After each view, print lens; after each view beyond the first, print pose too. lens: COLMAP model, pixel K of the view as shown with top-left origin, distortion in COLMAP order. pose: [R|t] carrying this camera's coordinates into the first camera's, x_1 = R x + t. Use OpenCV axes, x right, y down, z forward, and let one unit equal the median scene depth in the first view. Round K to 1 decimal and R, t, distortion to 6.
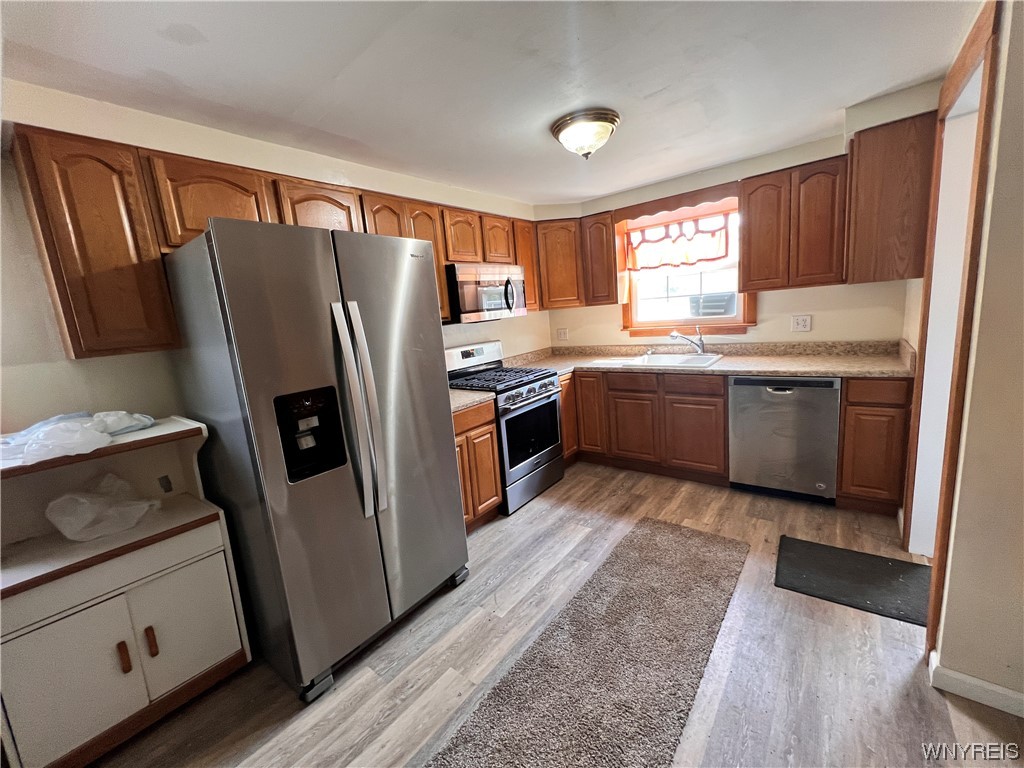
lens RADIAL K [[409.7, 0, 513.0], [0, 409.7, 381.5], [0, 0, 1]] dist [-0.001918, 0.000041]
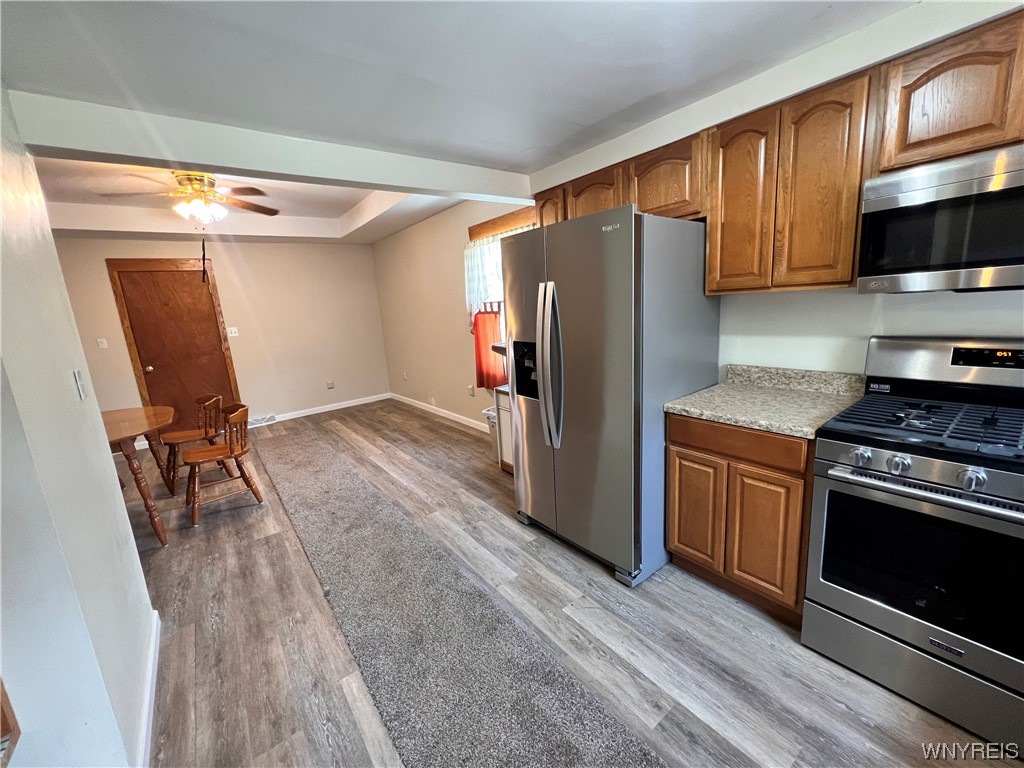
lens RADIAL K [[409.7, 0, 512.9], [0, 409.7, 382.5], [0, 0, 1]] dist [-0.001918, 0.000041]
pose [[-0.239238, 0.289291, -0.926863, 0.468306], [-0.075163, 0.946201, 0.314728, -0.151849], [0.968047, 0.144961, -0.204623, 0.620334]]
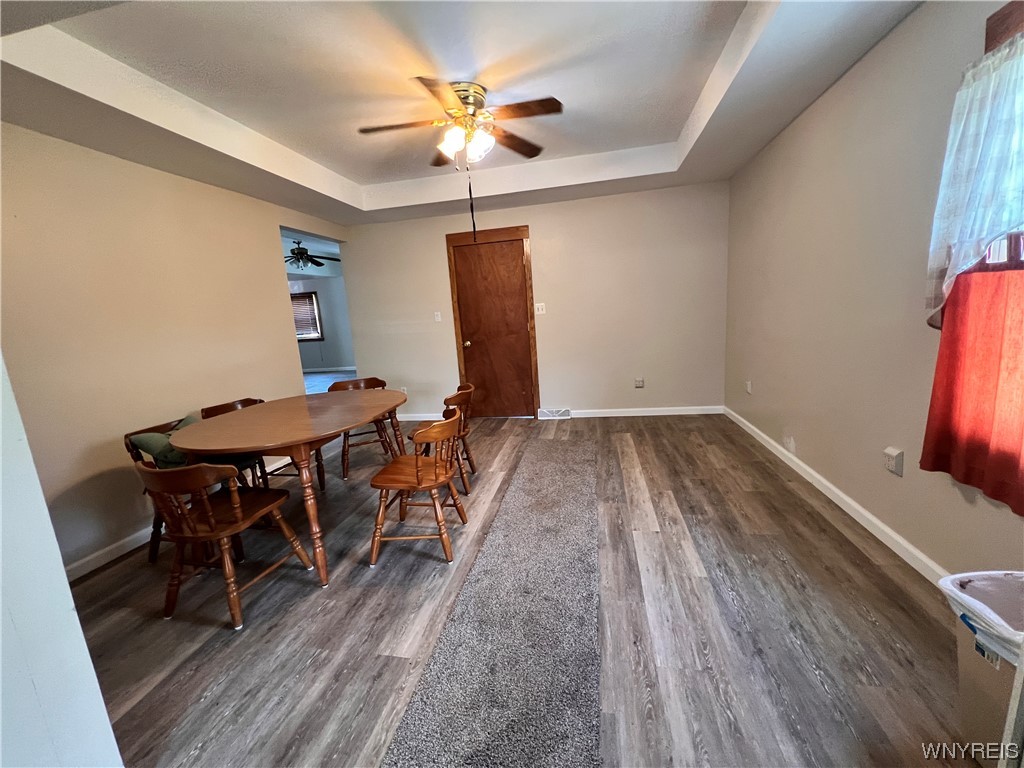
lens RADIAL K [[409.7, 0, 510.6], [0, 409.7, 383.4], [0, 0, 1]] dist [-0.001918, 0.000041]
pose [[-0.878387, 0.229877, -0.419038, -0.107444], [0.070081, 0.929211, 0.362844, -0.025293], [0.472785, 0.289351, -0.832317, 0.385944]]
